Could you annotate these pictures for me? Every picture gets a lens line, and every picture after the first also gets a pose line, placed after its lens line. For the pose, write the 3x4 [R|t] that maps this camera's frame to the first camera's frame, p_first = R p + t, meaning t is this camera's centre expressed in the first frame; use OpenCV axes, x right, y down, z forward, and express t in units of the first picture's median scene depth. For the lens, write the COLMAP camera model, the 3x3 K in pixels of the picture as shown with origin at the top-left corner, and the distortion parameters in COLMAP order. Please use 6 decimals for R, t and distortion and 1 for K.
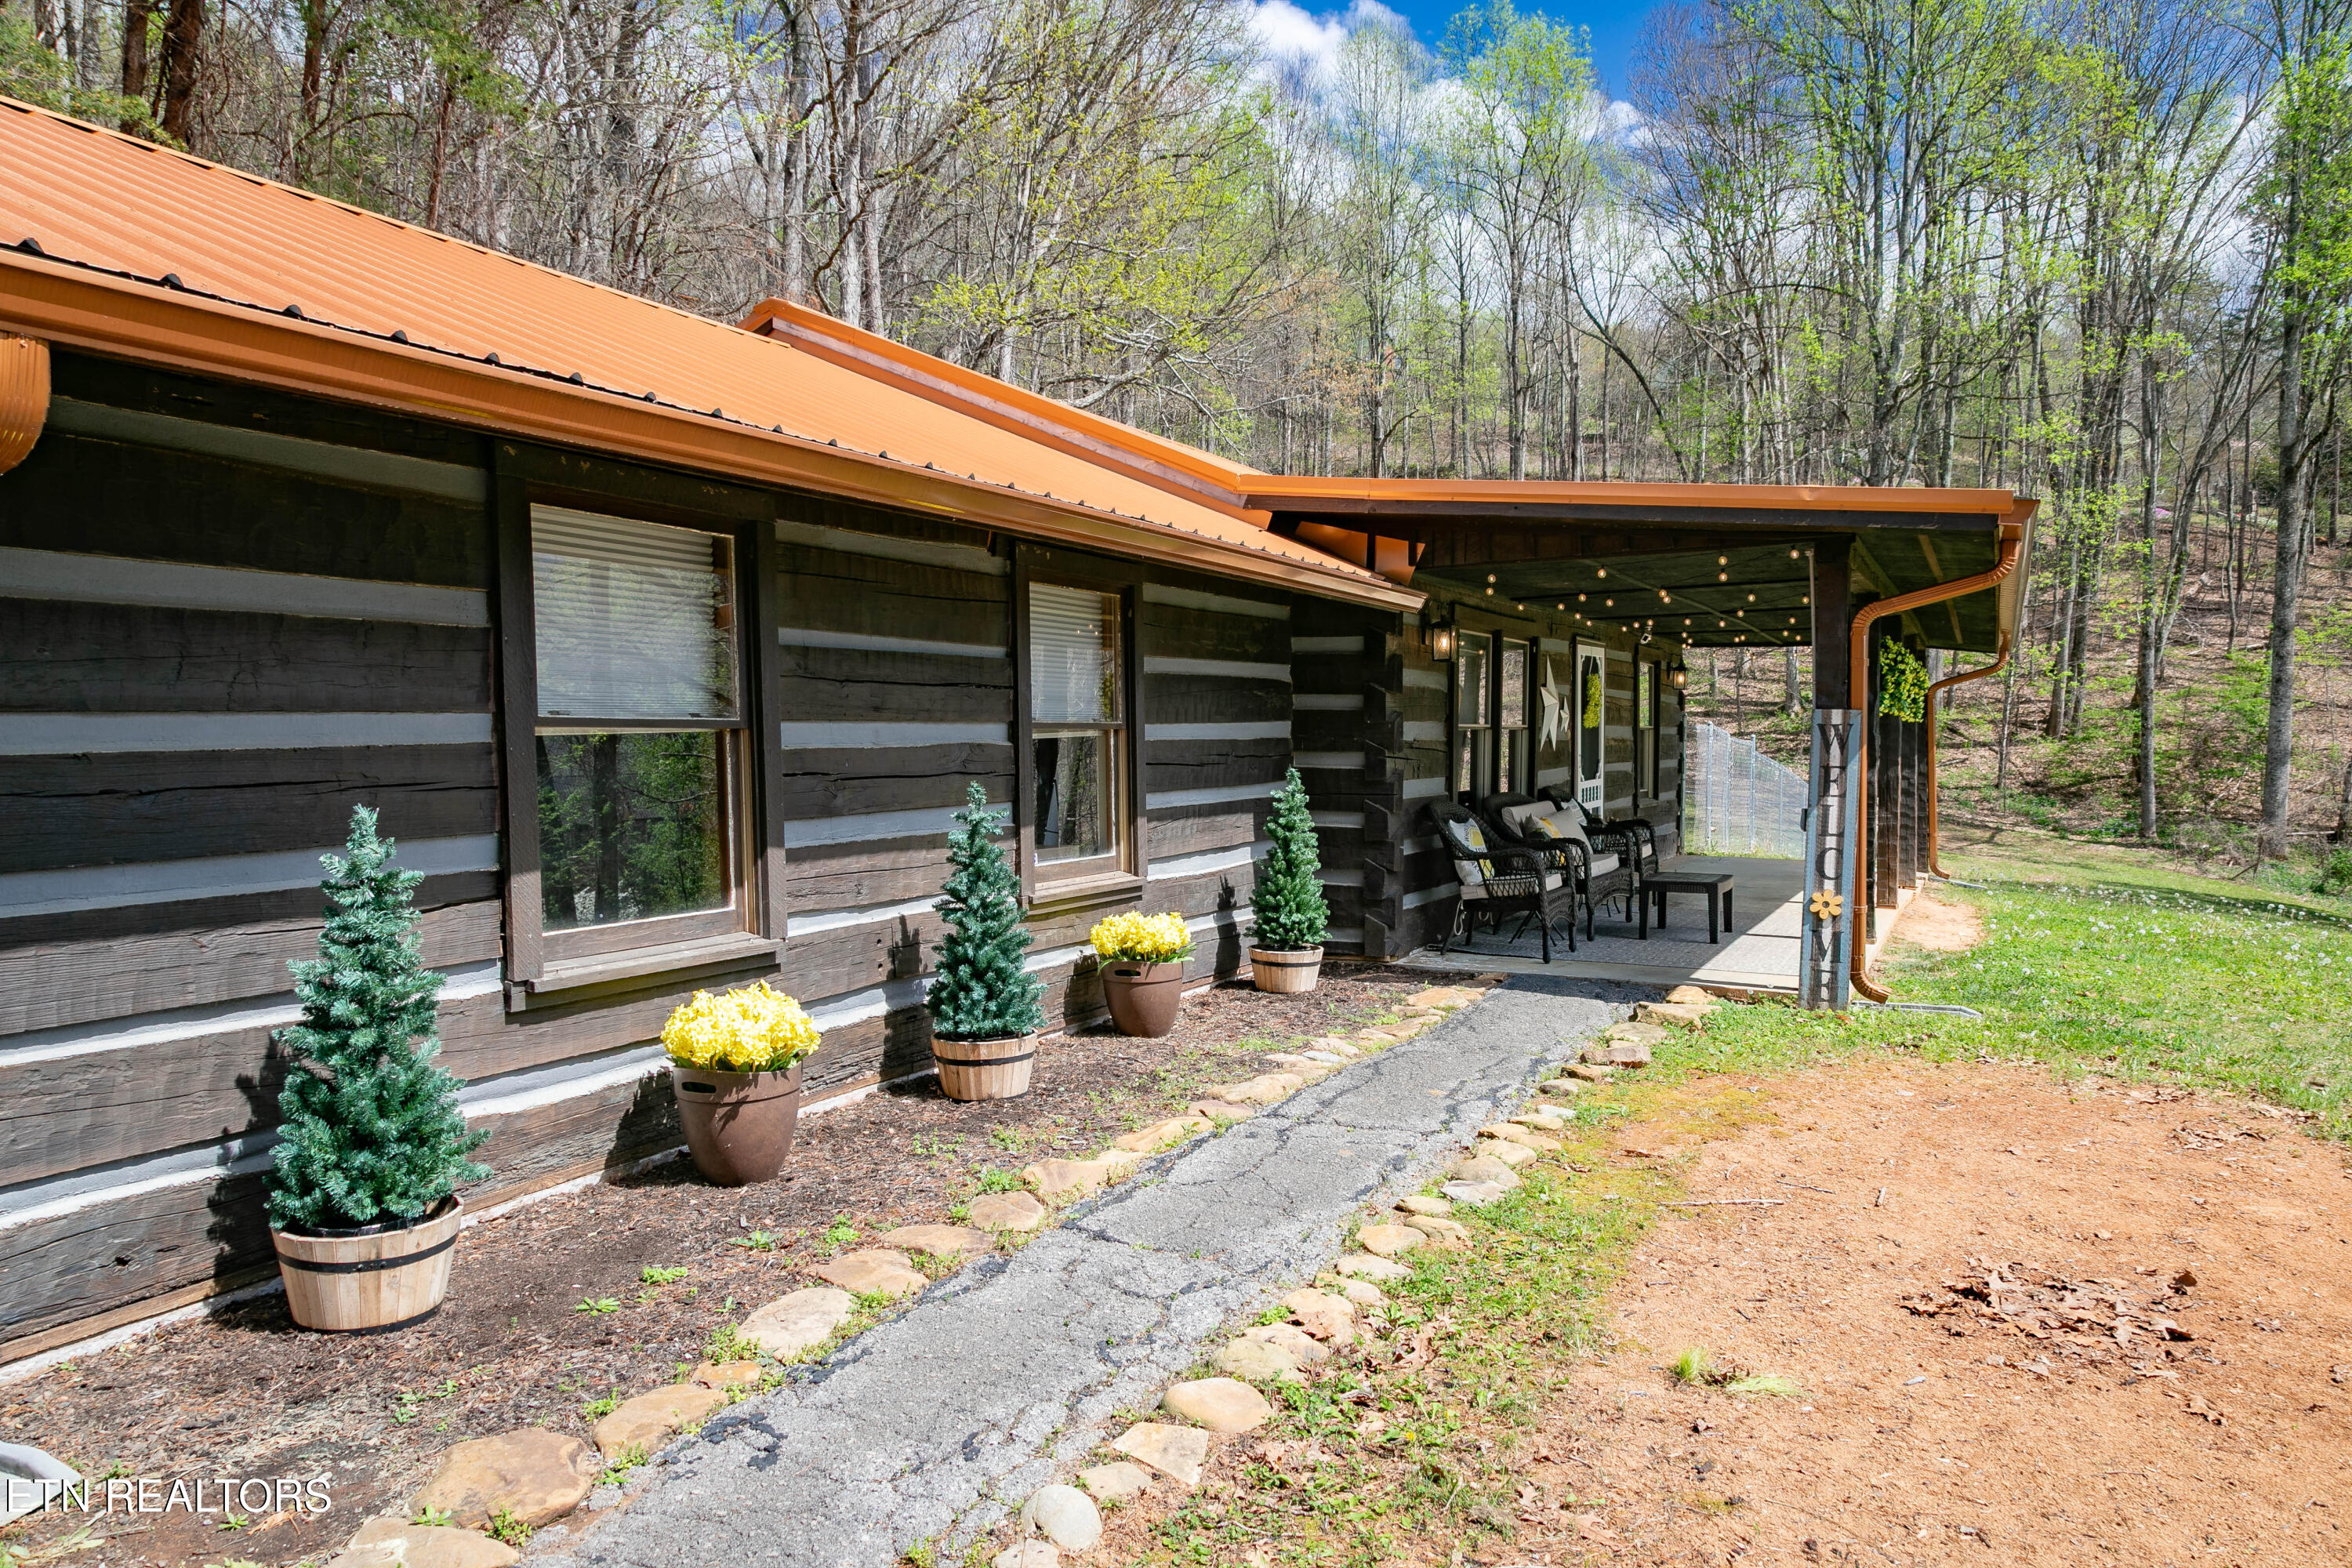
lens RADIAL K [[1572.3, 0, 1176.0], [0, 1572.3, 784.0], [0, 0, 1]] dist [0.023638, -0.004320]
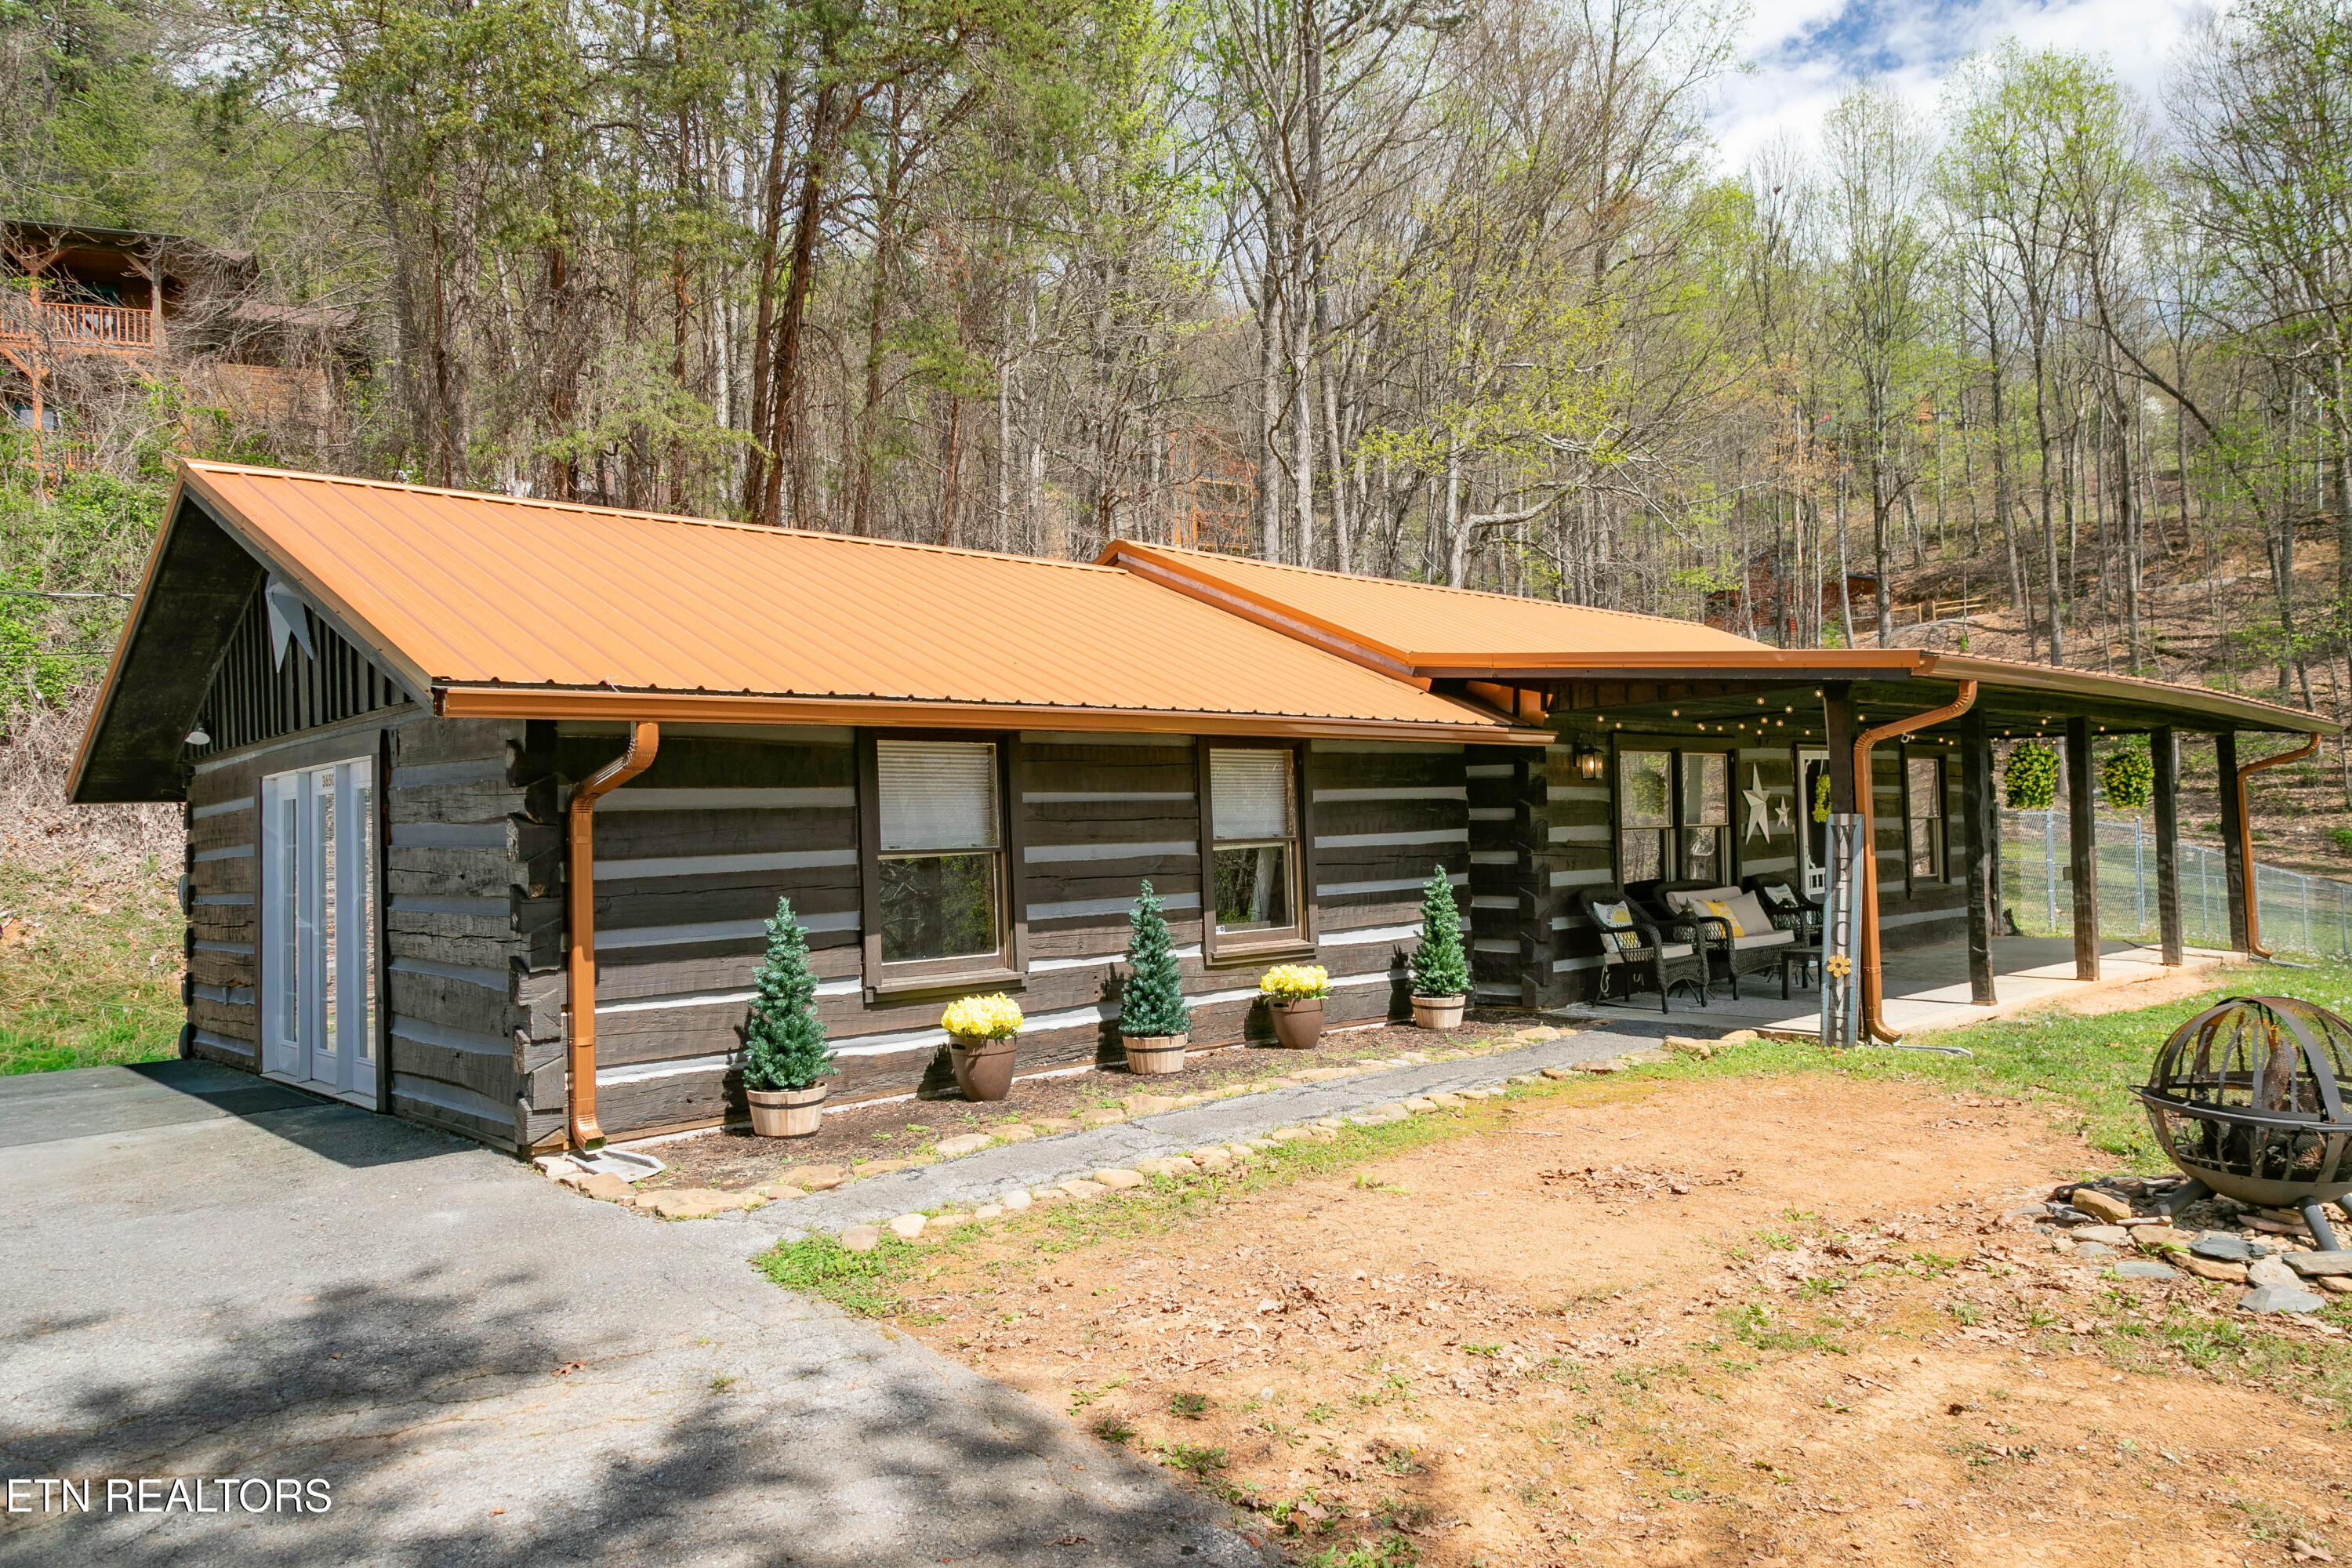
lens RADIAL K [[1587.6, 0, 1176.0], [0, 1587.6, 784.0], [0, 0, 1]] dist [0.021524, -0.000359]
pose [[0.943935, -0.031820, -0.328594, 0.441699], [0.013356, 0.998210, -0.058297, -0.004152], [0.329861, 0.050640, 0.942670, -0.547578]]
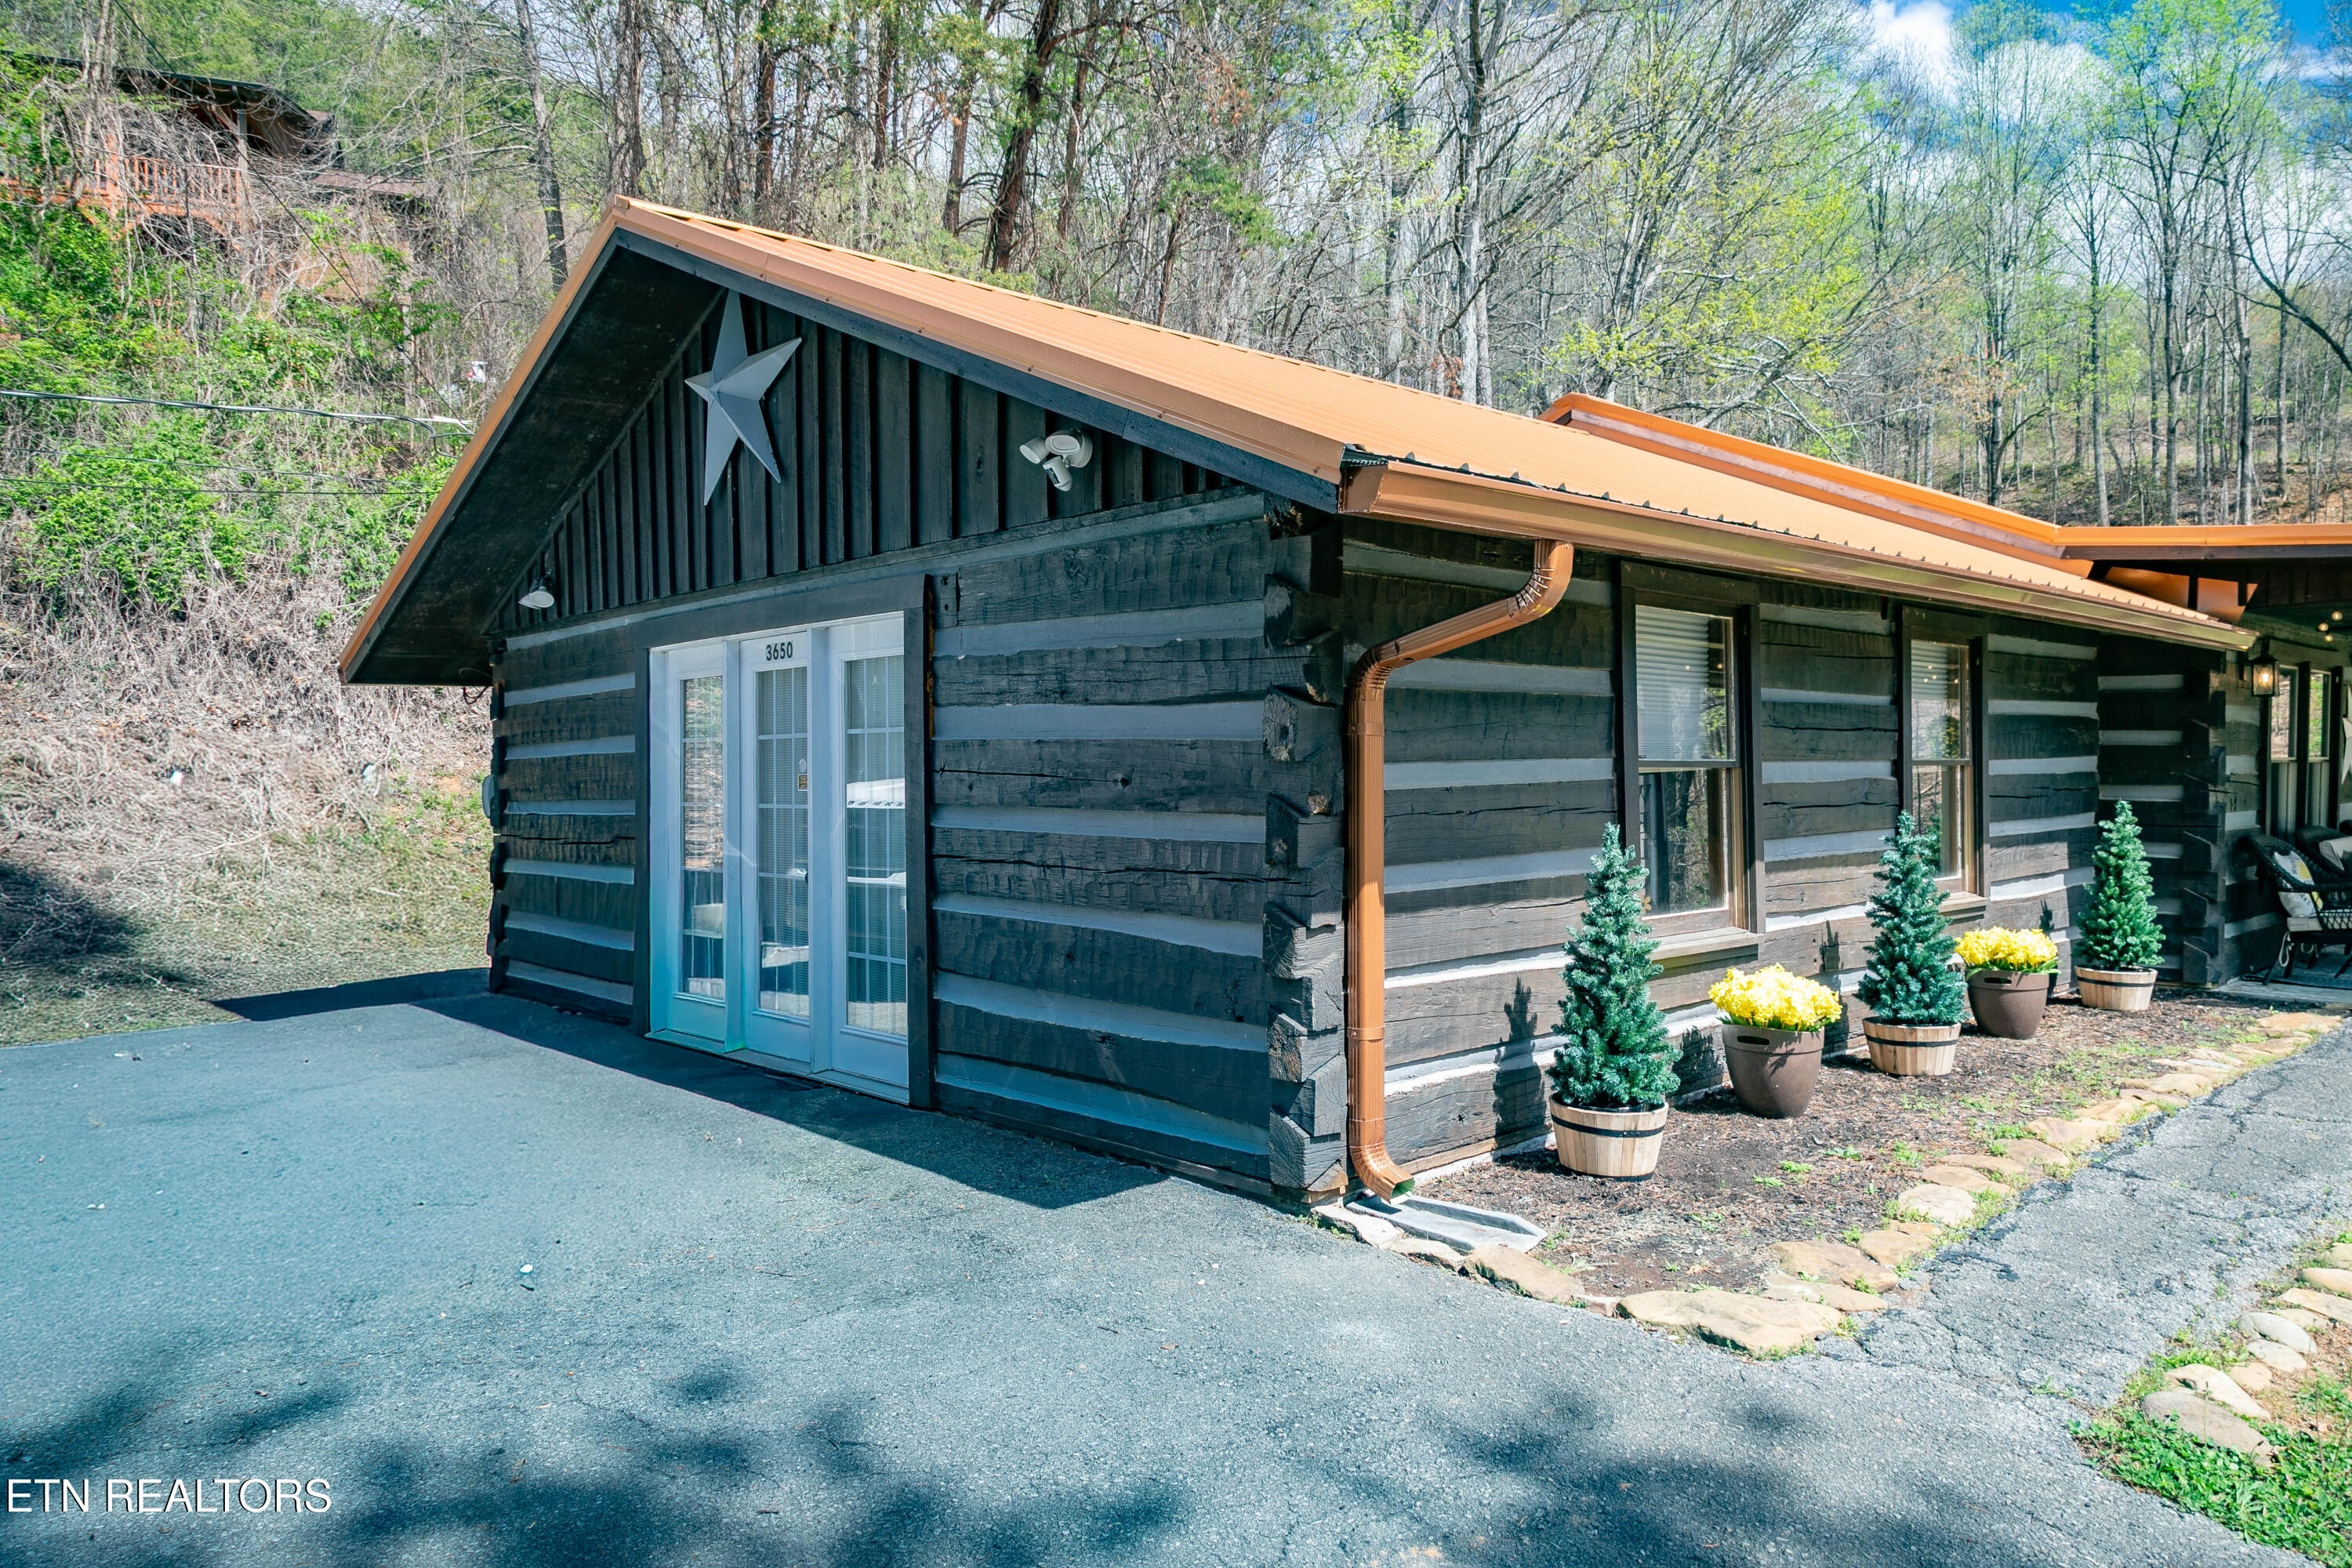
lens RADIAL K [[1572.3, 0, 1176.0], [0, 1572.3, 784.0], [0, 0, 1]] dist [0.023638, -0.004320]
pose [[0.945222, 0.003850, -0.326405, -0.255457], [-0.009584, 0.999827, -0.015959, 0.002759], [0.326287, 0.018213, 0.945095, -0.318916]]
